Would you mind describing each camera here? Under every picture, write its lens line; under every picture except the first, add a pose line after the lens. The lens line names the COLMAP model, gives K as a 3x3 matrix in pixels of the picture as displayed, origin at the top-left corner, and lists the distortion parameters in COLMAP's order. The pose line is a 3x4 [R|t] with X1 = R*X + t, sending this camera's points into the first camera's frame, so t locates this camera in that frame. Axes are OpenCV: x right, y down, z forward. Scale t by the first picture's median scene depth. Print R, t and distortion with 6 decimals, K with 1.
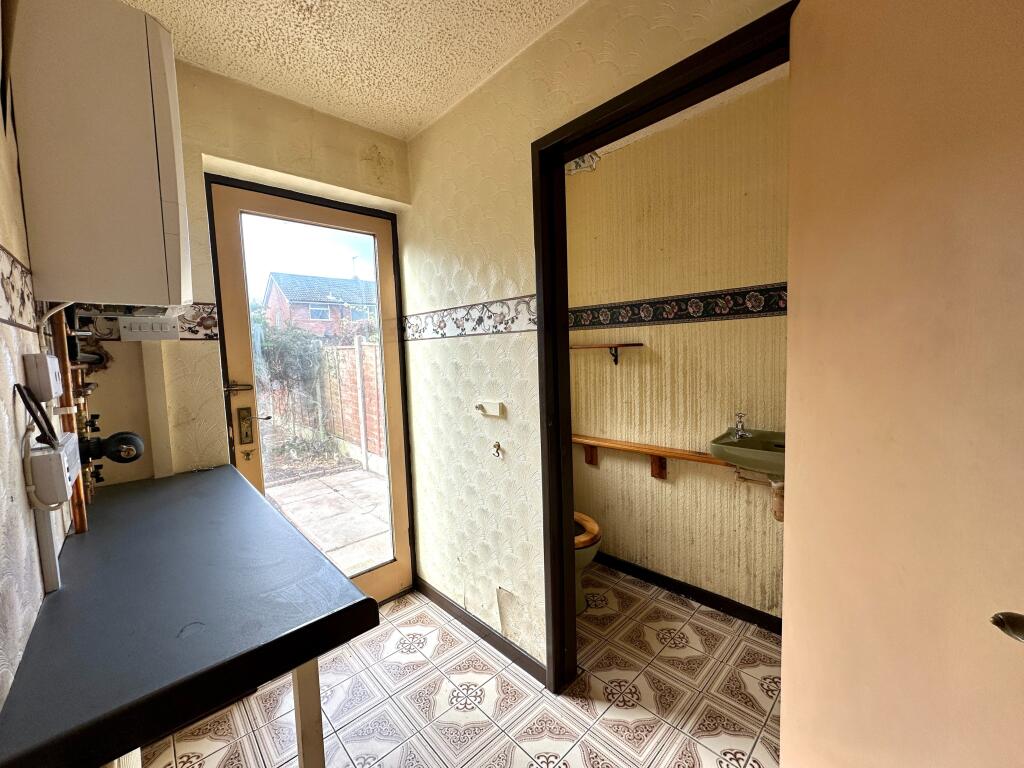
lens RADIAL K [[411.9, 0, 512.5], [0, 411.9, 383.2], [0, 0, 1]] dist [-0.001258, 0.000344]
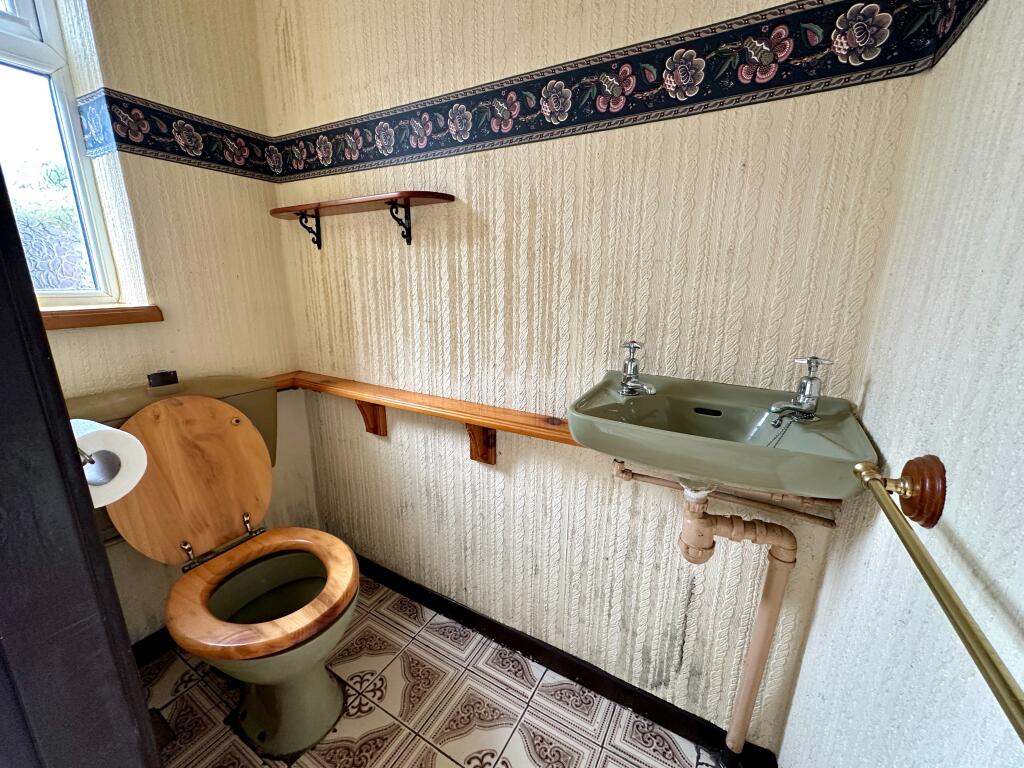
lens RADIAL K [[411.9, 0, 511.7], [0, 411.9, 386.0], [0, 0, 1]] dist [-0.001258, 0.000344]
pose [[0.962421, -0.027299, 0.270187, 0.254939], [-0.020263, 0.984942, 0.171693, 0.039456], [-0.270806, -0.170716, 0.947375, 0.509421]]
